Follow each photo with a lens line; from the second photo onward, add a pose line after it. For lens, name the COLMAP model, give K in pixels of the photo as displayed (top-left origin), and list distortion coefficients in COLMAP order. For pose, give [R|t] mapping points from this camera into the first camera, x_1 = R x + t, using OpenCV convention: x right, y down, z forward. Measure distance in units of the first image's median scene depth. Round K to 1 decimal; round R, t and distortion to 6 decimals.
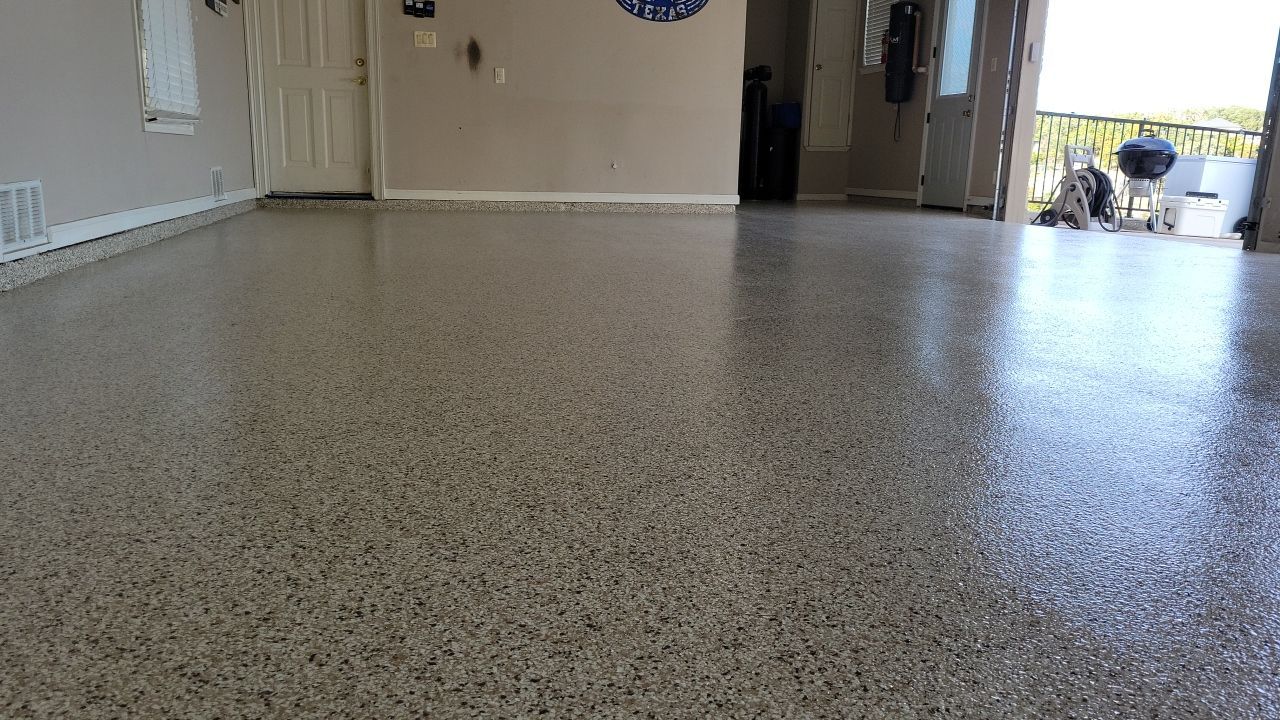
lens RADIAL K [[956.5, 0, 640.9], [0, 956.5, 357.3], [0, 0, 1]] dist [0.064219, -0.040615]
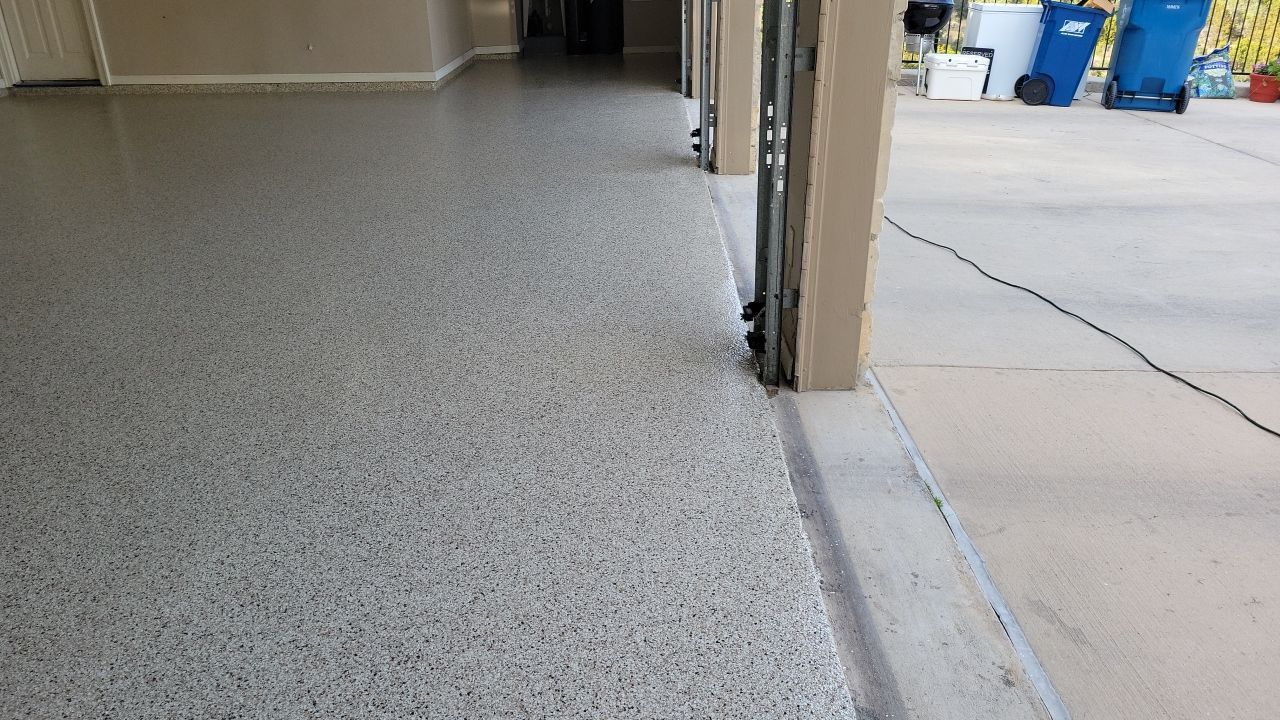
lens RADIAL K [[956.5, 0, 630.7], [0, 956.5, 366.9], [0, 0, 1]] dist [0.064219, -0.040615]
pose [[0.973822, 0.051357, -0.221435, 0.649840], [-0.004133, 0.977983, 0.208643, -0.085324], [0.227275, -0.202266, 0.952594, -0.035760]]
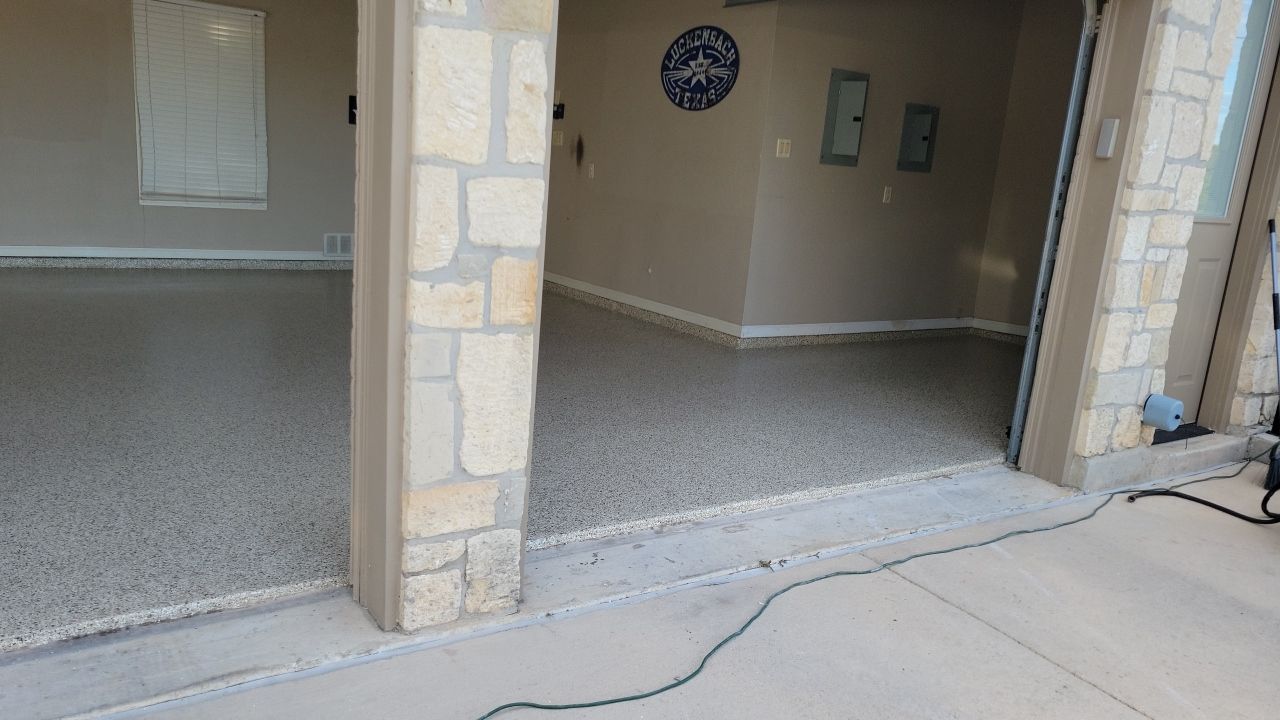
lens RADIAL K [[956.5, 0, 620.9], [0, 956.5, 363.8], [0, 0, 1]] dist [0.064219, -0.040615]
pose [[0.358986, 0.199395, -0.911795, 0.885143], [-0.256897, 0.960289, 0.108856, -0.228943], [0.897292, 0.195159, 0.395954, 0.709086]]
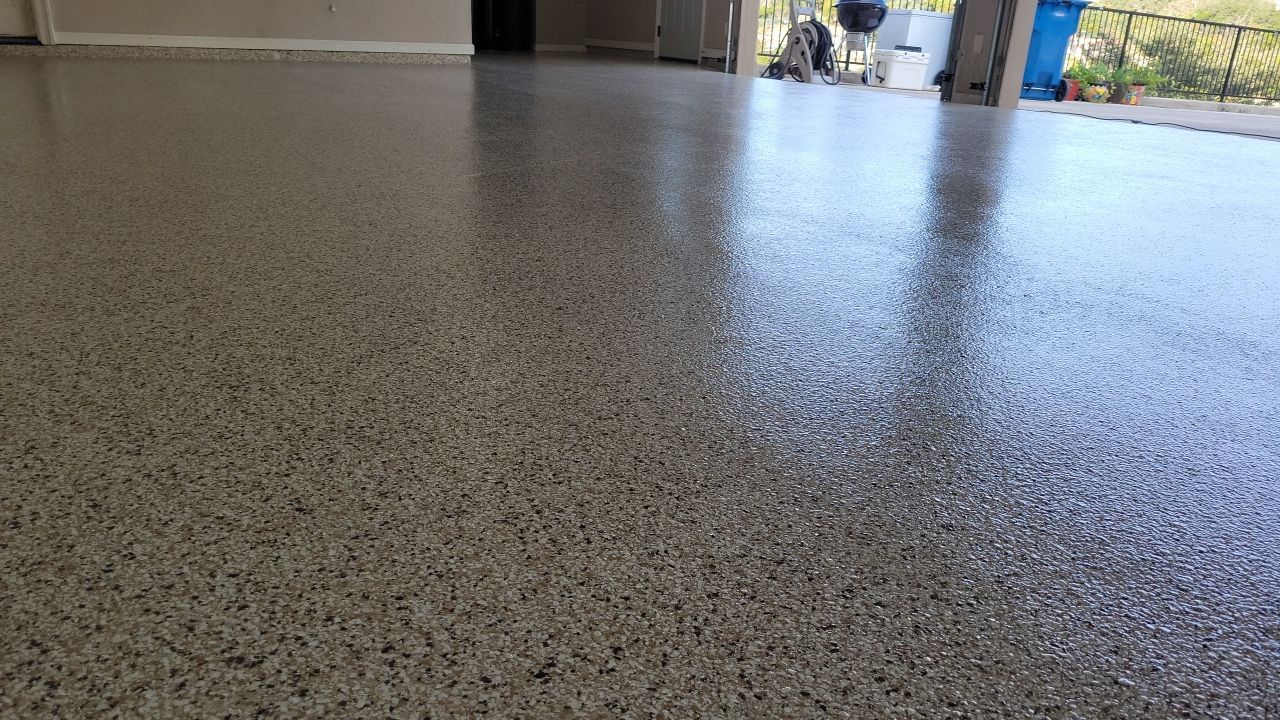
lens RADIAL K [[956.5, 0, 621.7], [0, 956.5, 351.1], [0, 0, 1]] dist [0.064219, -0.040615]
pose [[0.971508, -0.066800, 0.227397, 0.008465], [0.034934, 0.989339, 0.141378, 0.001393], [-0.234417, -0.129406, 0.963485, 0.009345]]
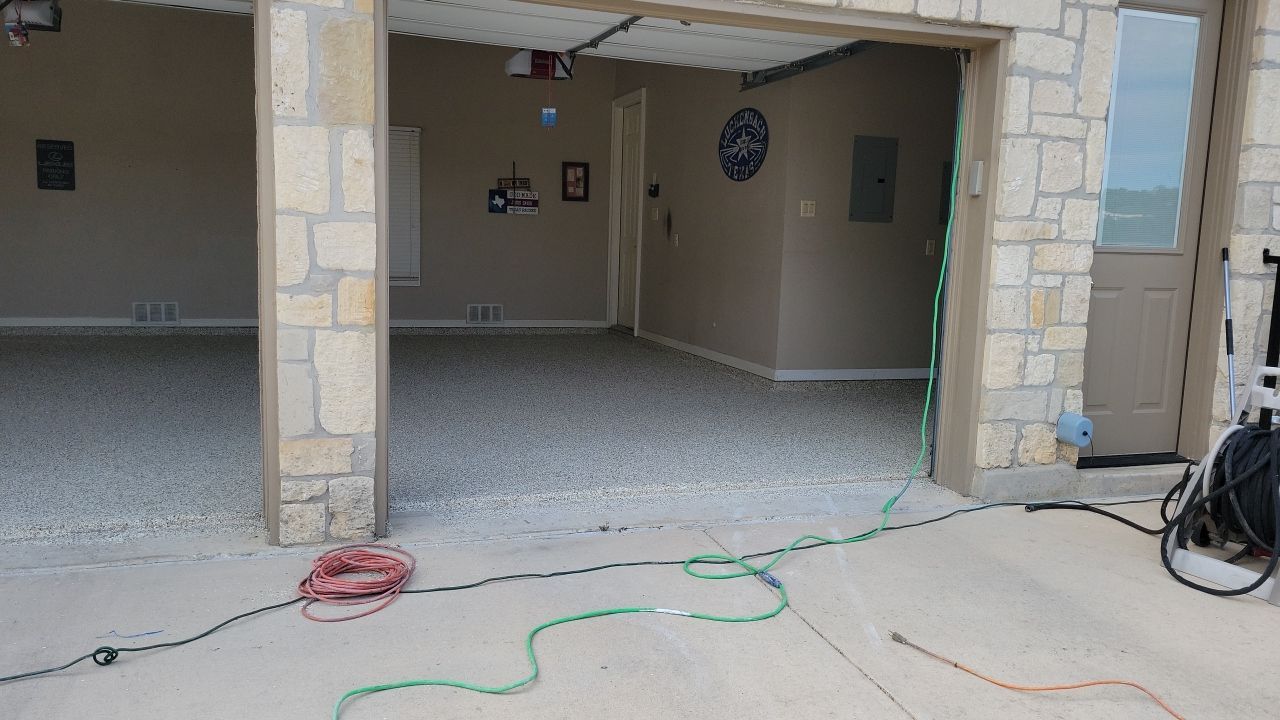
lens RADIAL K [[956.5, 0, 615.8], [0, 956.5, 337.0], [0, 0, 1]] dist [0.064219, -0.040615]
pose [[0.101661, 0.086139, -0.991083, 1.047711], [-0.230248, 0.971231, 0.060796, -0.248551], [0.967807, 0.222014, 0.118569, 0.874052]]
